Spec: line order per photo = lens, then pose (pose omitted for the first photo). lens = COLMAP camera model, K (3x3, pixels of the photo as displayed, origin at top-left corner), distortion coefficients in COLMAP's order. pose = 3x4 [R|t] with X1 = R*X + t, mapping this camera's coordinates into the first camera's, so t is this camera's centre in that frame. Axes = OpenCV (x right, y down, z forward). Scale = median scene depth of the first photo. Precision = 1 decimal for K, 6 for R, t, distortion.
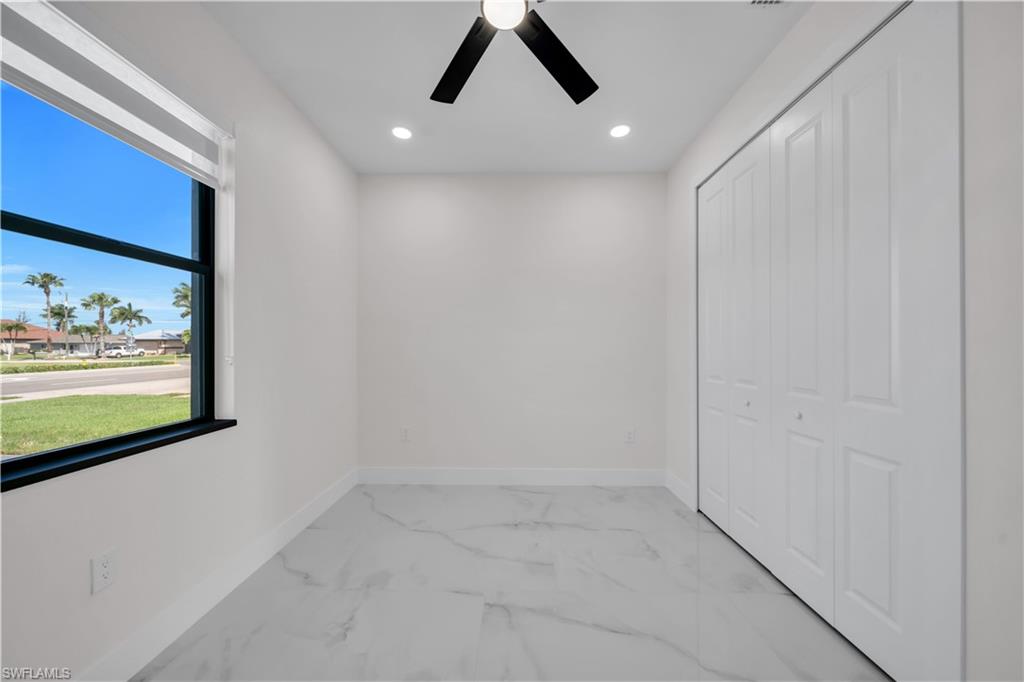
lens RADIAL K [[355.2, 0, 511.4], [0, 355.2, 344.0], [0, 0, 1]] dist [0.002202, -0.000132]
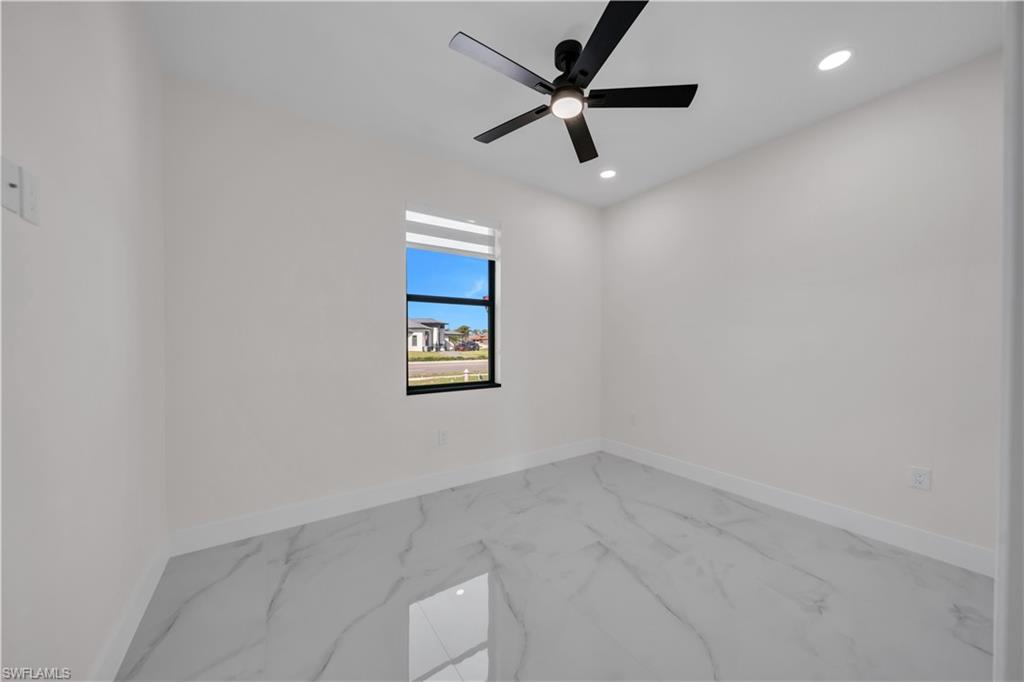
lens RADIAL K [[355.2, 0, 506.4], [0, 355.2, 337.3], [0, 0, 1]] dist [0.002202, -0.000132]
pose [[0.563629, -0.017098, -0.825851, 0.691818], [0.010005, 0.999854, -0.013872, -0.001482], [0.825968, -0.000444, 0.563717, -0.008006]]
